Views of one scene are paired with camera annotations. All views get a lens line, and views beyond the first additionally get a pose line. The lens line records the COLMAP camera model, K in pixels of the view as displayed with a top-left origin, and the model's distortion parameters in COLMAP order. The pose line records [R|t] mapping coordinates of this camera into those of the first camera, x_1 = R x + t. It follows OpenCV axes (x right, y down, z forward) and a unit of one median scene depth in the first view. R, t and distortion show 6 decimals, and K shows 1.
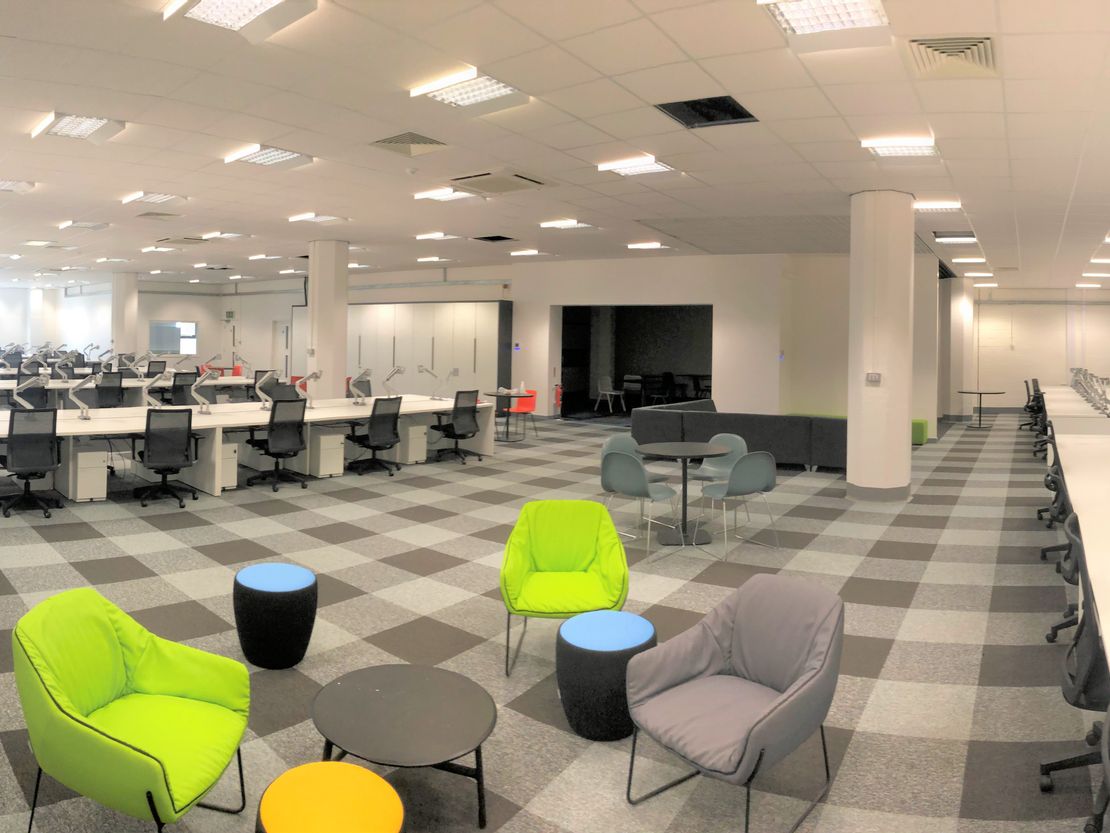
lens RADIAL K [[1609.1, 0, 592.6], [0, 1609.1, 378.6], [0, 0, 1]] dist [0.582438, -2.147522]
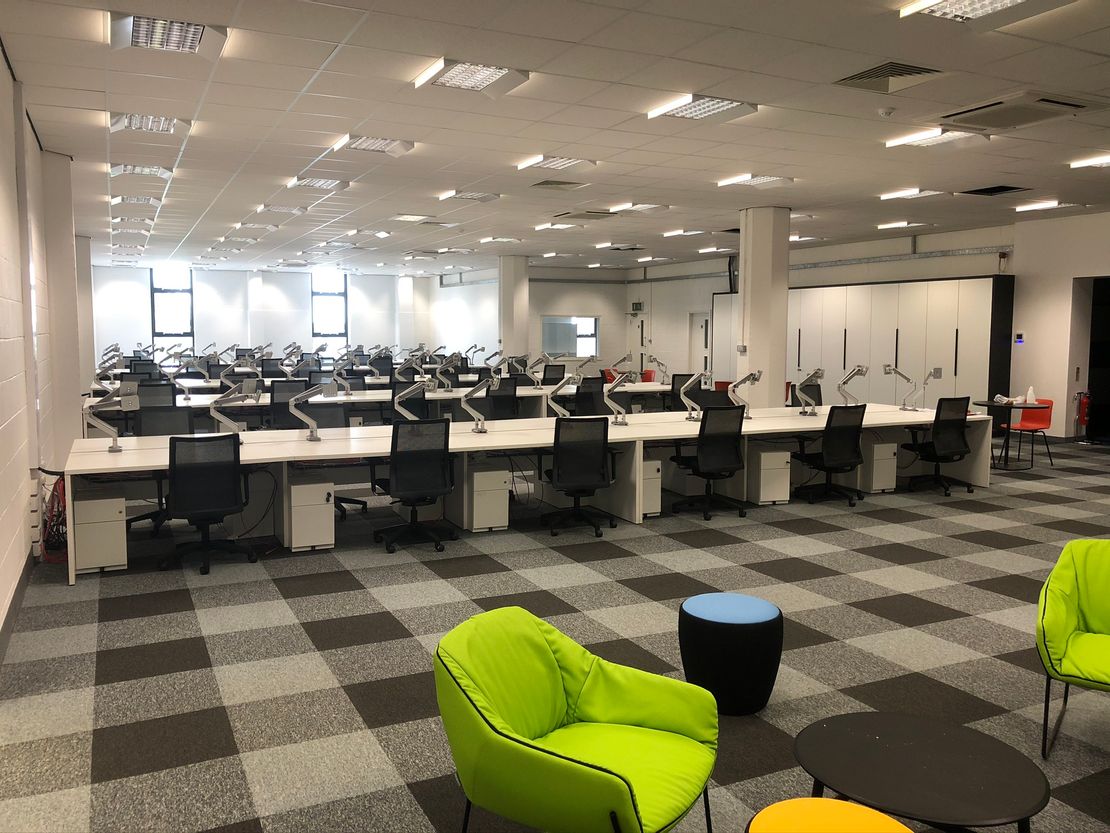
lens RADIAL K [[1609.1, 0, 592.6], [0, 1609.1, 378.6], [0, 0, 1]] dist [0.582438, -2.147522]
pose [[0.951511, 0.003922, -0.307591, -0.001384], [0.002078, 0.999814, 0.019175, -0.017528], [0.307609, -0.018884, 0.951325, 0.234586]]
